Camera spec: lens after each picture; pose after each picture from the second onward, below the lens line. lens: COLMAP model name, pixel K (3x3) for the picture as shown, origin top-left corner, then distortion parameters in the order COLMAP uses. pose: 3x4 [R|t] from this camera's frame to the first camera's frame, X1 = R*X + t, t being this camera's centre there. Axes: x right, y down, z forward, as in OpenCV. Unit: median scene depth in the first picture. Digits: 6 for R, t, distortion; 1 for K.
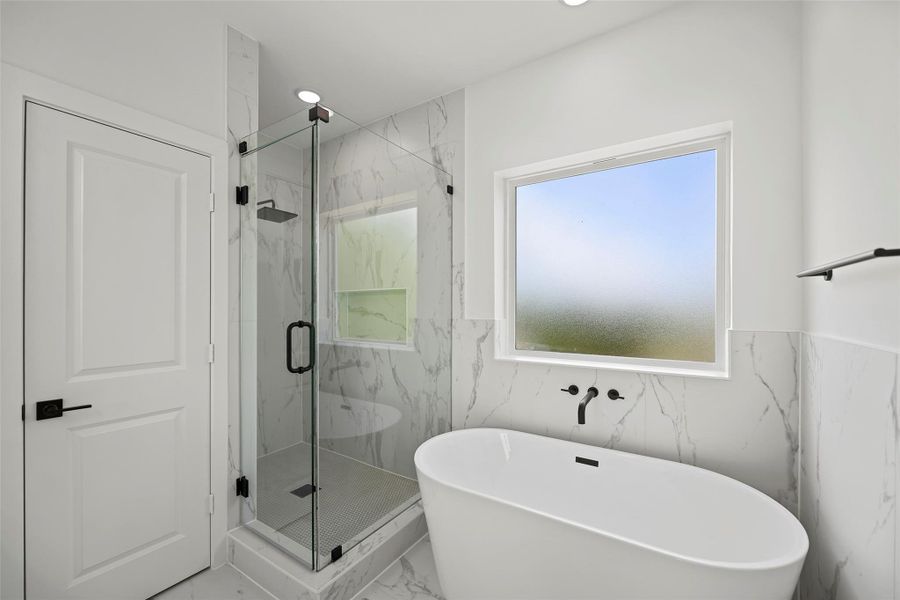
lens RADIAL K [[368.0, 0, 449.1], [0, 368.0, 304.5], [0, 0, 1]] dist [-0.001346, -0.000170]
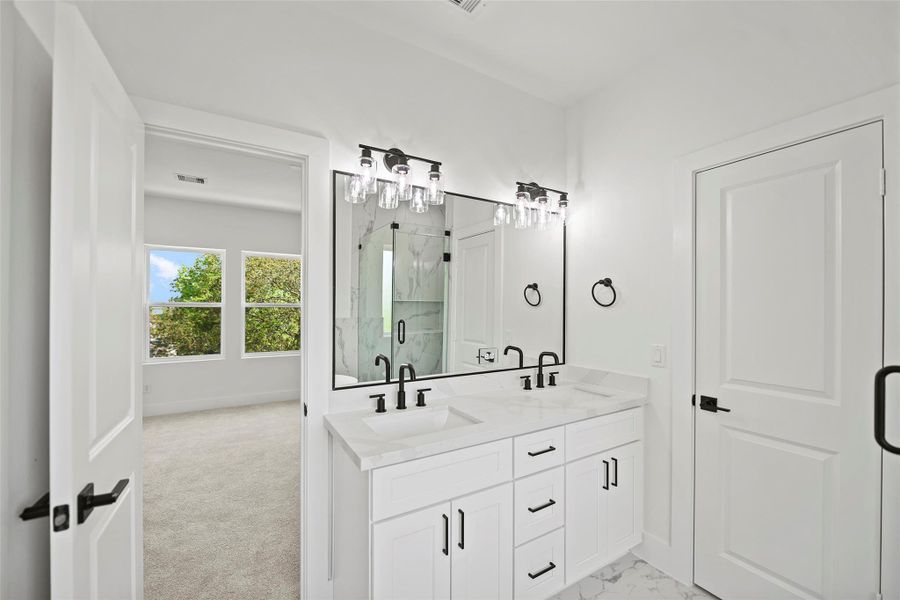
lens RADIAL K [[368.0, 0, 449.3], [0, 368.0, 307.5], [0, 0, 1]] dist [-0.001346, -0.000170]
pose [[-0.427321, -0.008438, -0.904060, 0.409251], [0.000526, 0.999954, -0.009582, -0.035234], [0.904100, -0.004570, -0.427297, 0.636362]]
